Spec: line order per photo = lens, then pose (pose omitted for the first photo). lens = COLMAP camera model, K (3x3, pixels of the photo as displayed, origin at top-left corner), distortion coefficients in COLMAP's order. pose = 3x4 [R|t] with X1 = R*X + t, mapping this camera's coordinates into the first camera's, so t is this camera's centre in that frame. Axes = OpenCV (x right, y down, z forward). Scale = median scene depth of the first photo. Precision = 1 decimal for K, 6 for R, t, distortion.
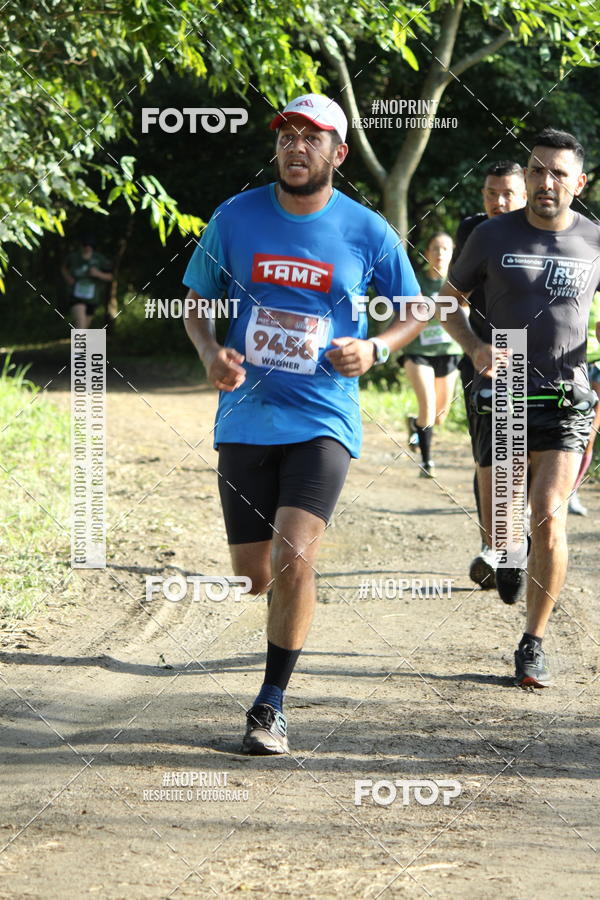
lens RADIAL K [[5105.3, 0, 300.0], [0, 5105.3, 450.0], [0, 0, 1]] dist [0.433450, 19.998611]
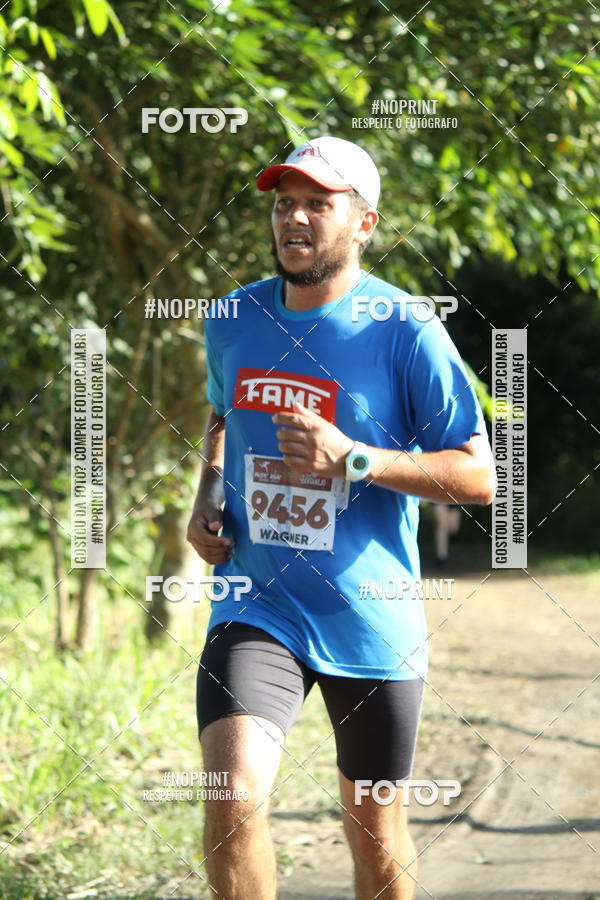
lens RADIAL K [[5105.3, 0, 300.0], [0, 5105.3, 450.0], [0, 0, 1]] dist [0.433450, 19.998611]
pose [[0.997847, -0.016922, -0.063358, 0.041237], [0.014572, 0.999195, -0.037380, -0.003077], [0.063940, 0.036377, 0.997291, 0.320662]]
